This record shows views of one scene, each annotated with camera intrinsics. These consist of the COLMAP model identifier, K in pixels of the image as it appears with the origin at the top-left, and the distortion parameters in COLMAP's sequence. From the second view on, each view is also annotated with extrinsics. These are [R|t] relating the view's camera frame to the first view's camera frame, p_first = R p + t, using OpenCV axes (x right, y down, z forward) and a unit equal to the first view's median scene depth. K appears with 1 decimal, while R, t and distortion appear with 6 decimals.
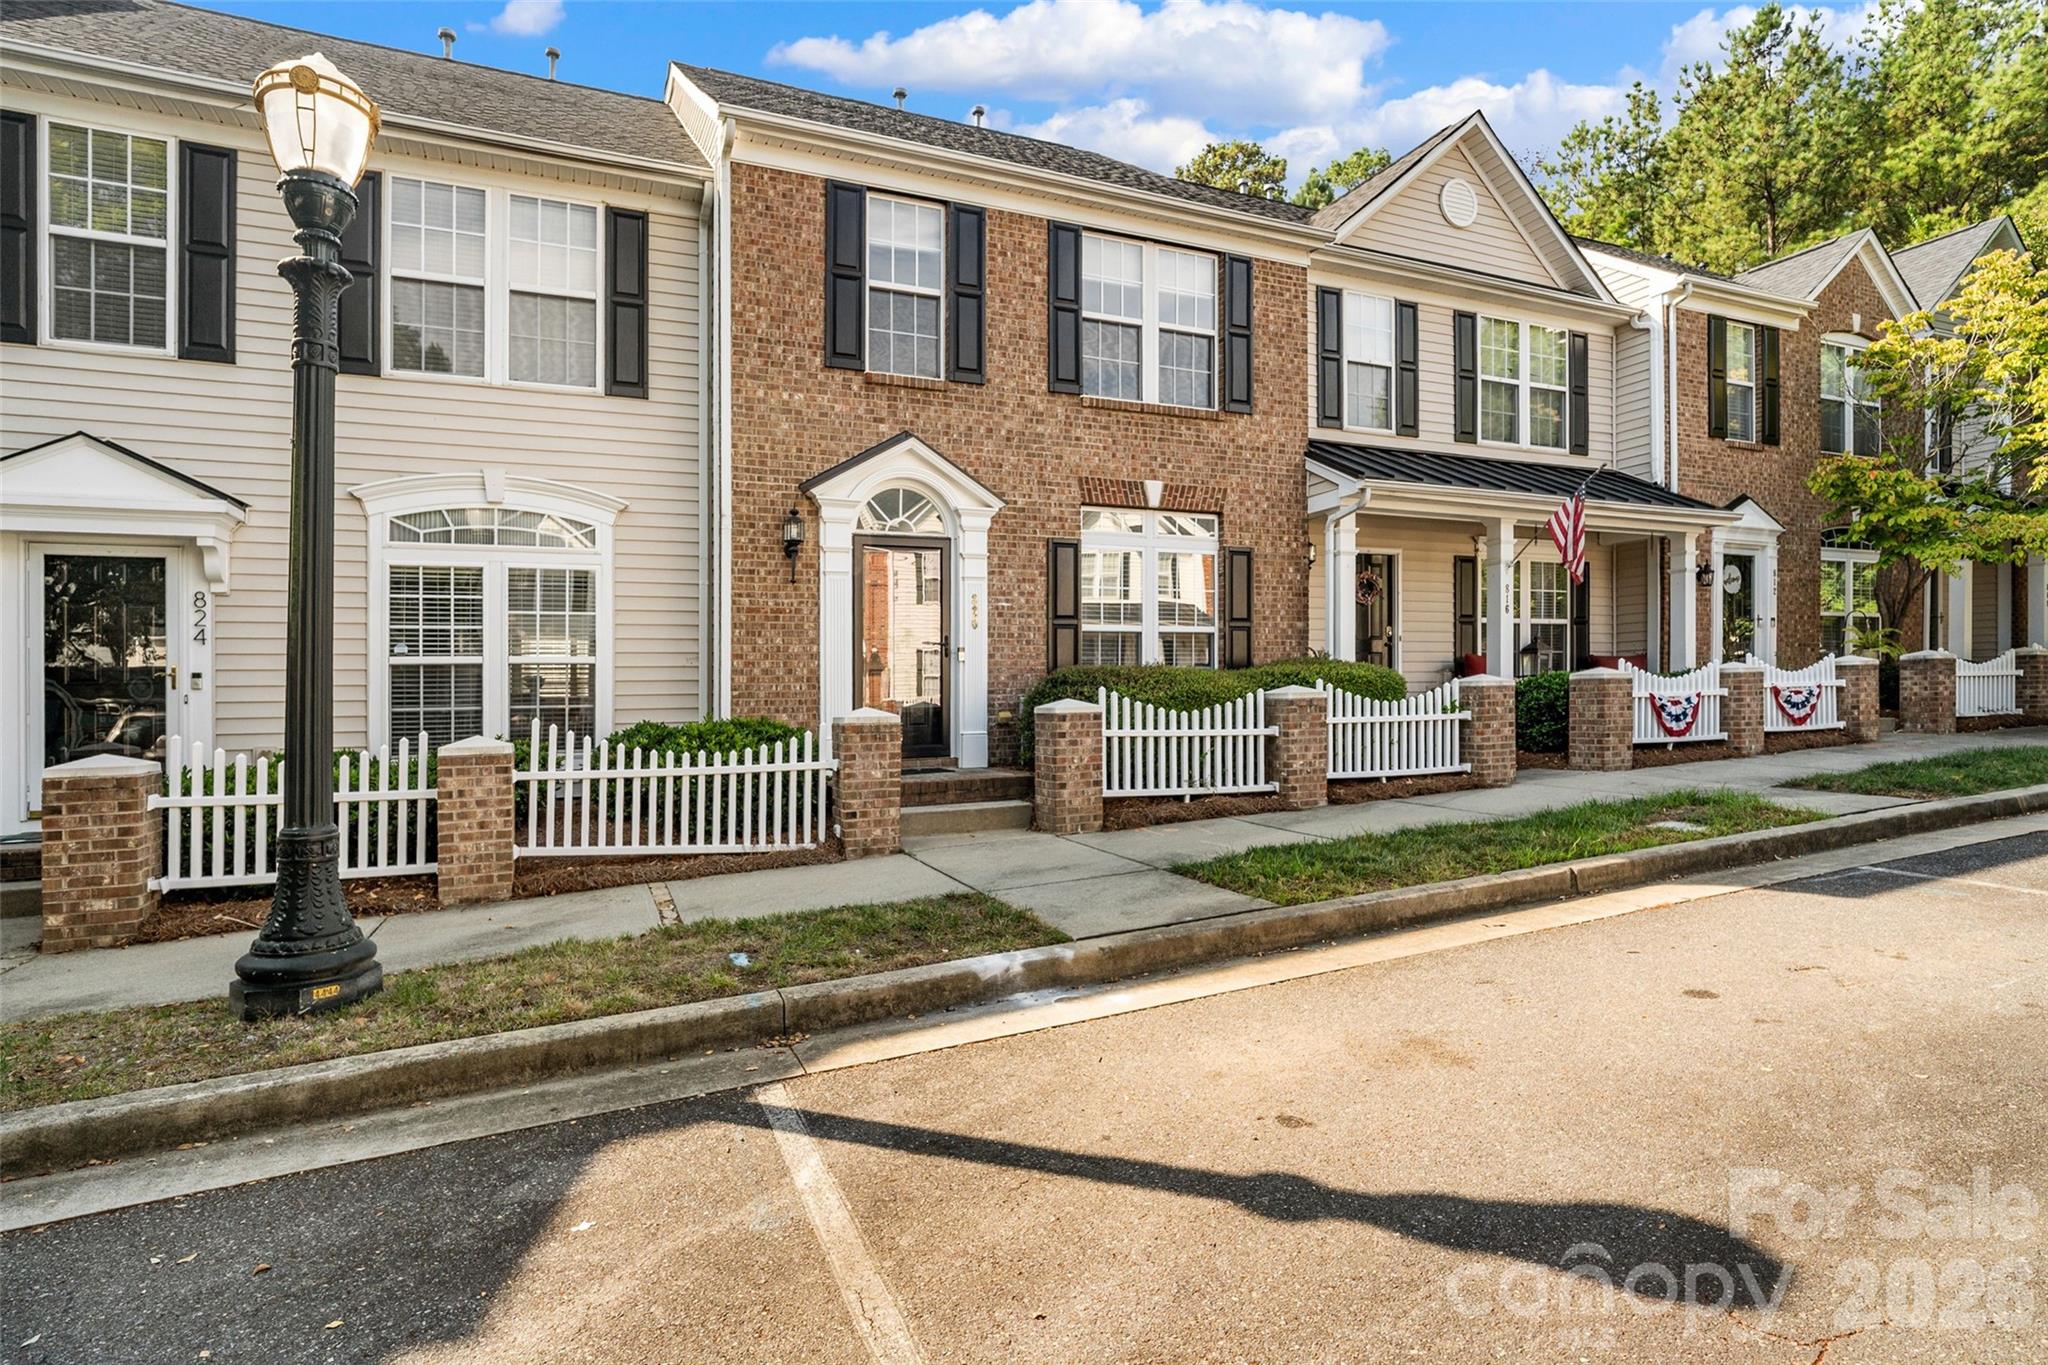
lens RADIAL K [[1037.9, 0, 960.2], [0, 1037.9, 655.0], [0, 0, 1]] dist [-0.008170, 0.000501]
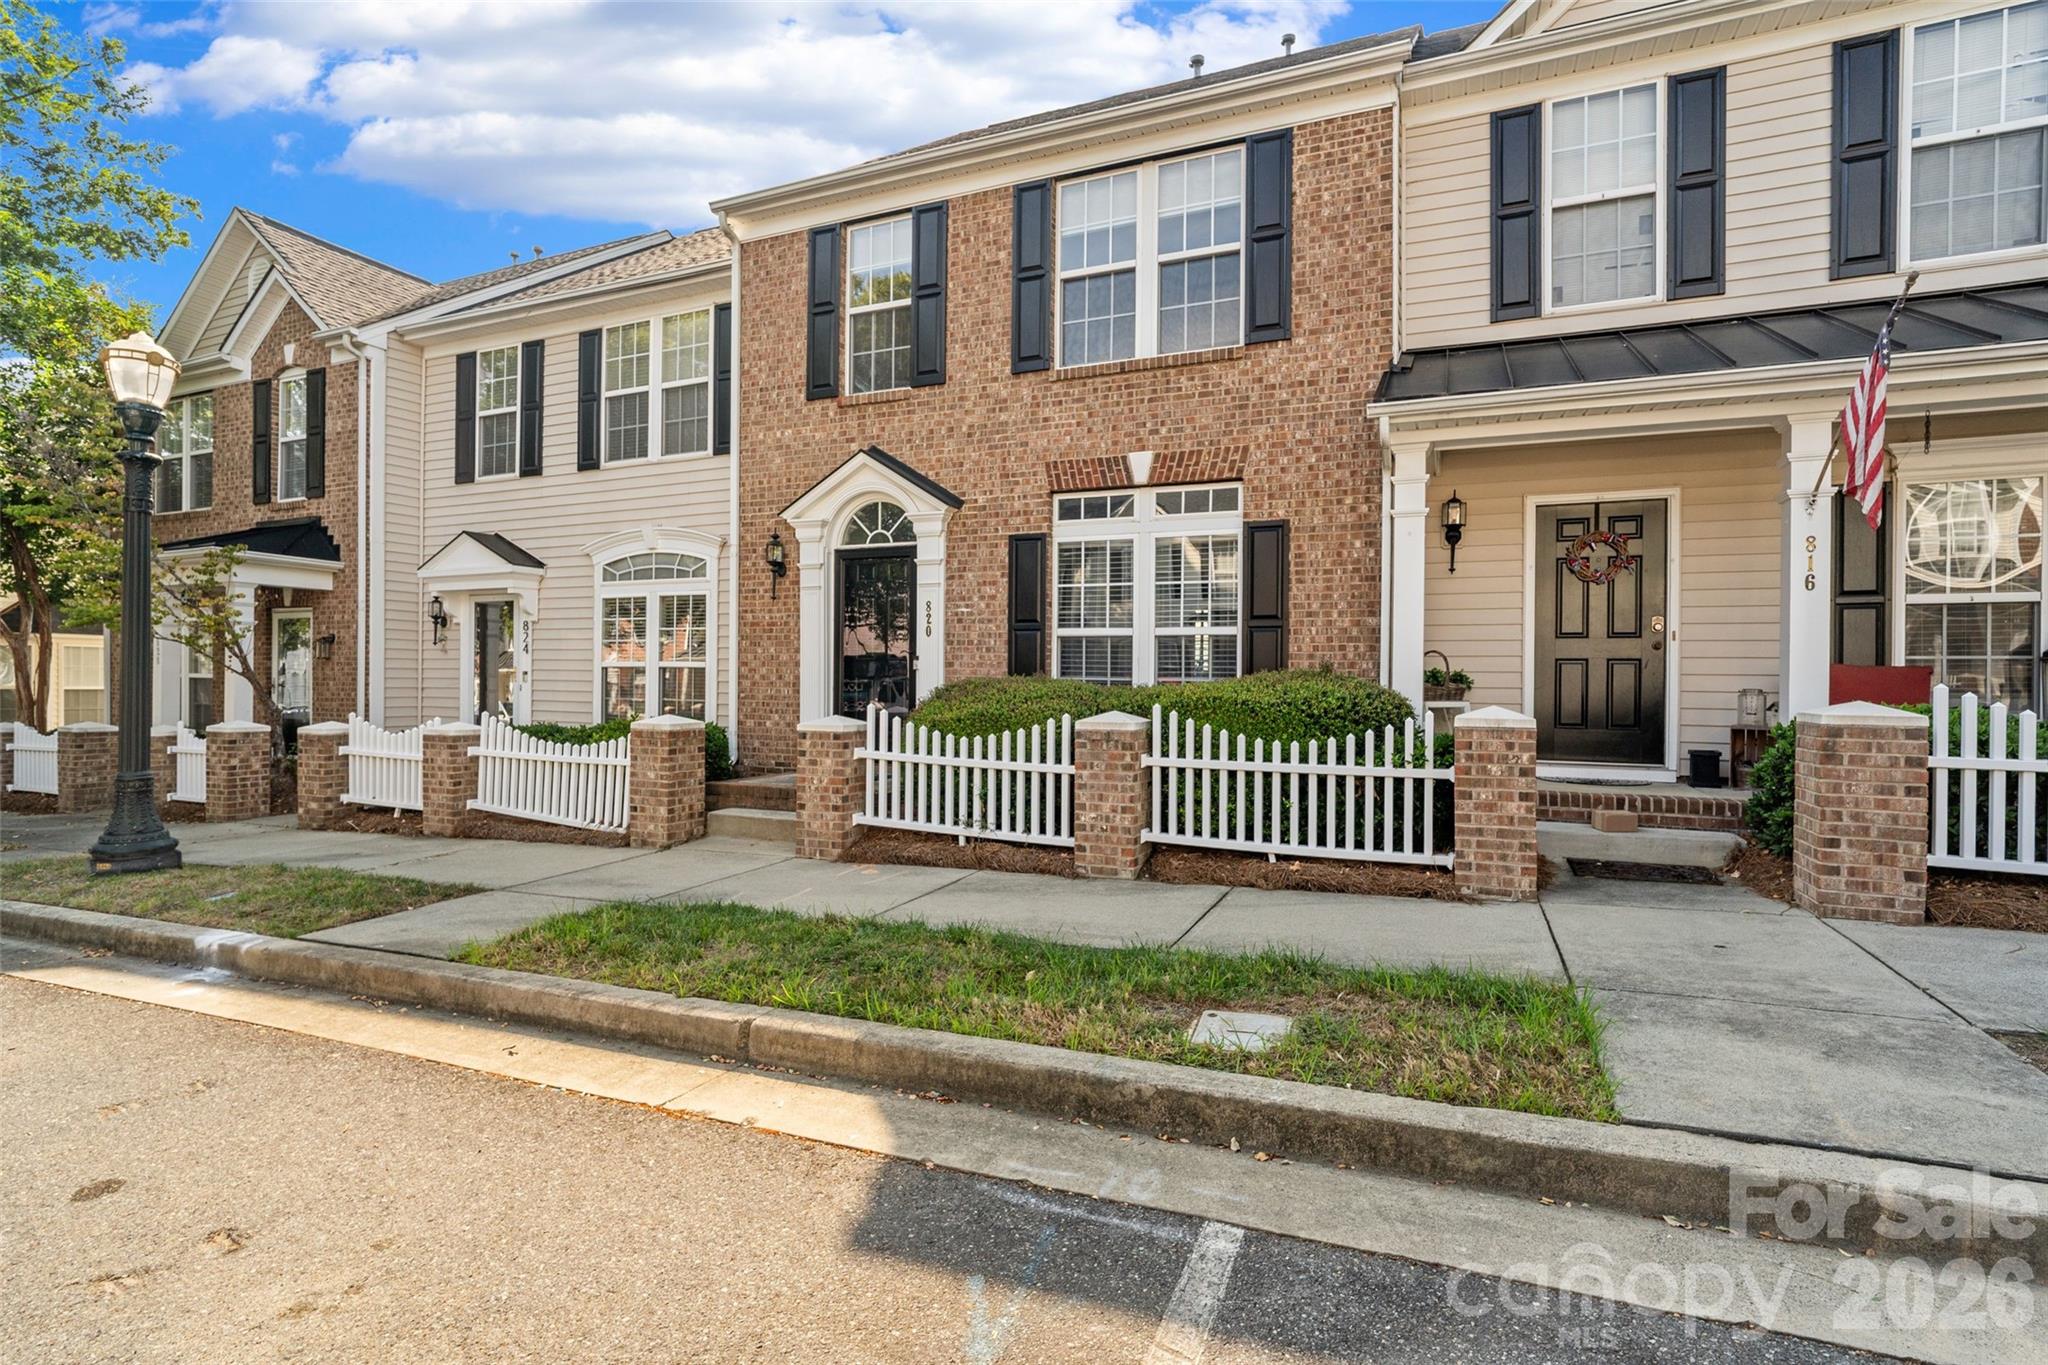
lens RADIAL K [[957.4, 0, 1002.1], [0, 957.4, 636.3], [0, 0, 1]] dist [-0.011684, 0.000458]
pose [[0.690621, -0.007492, -0.723178, 0.740768], [0.009156, 0.999957, -0.001616, -0.024278], [0.723159, -0.005506, 0.690660, 0.445113]]
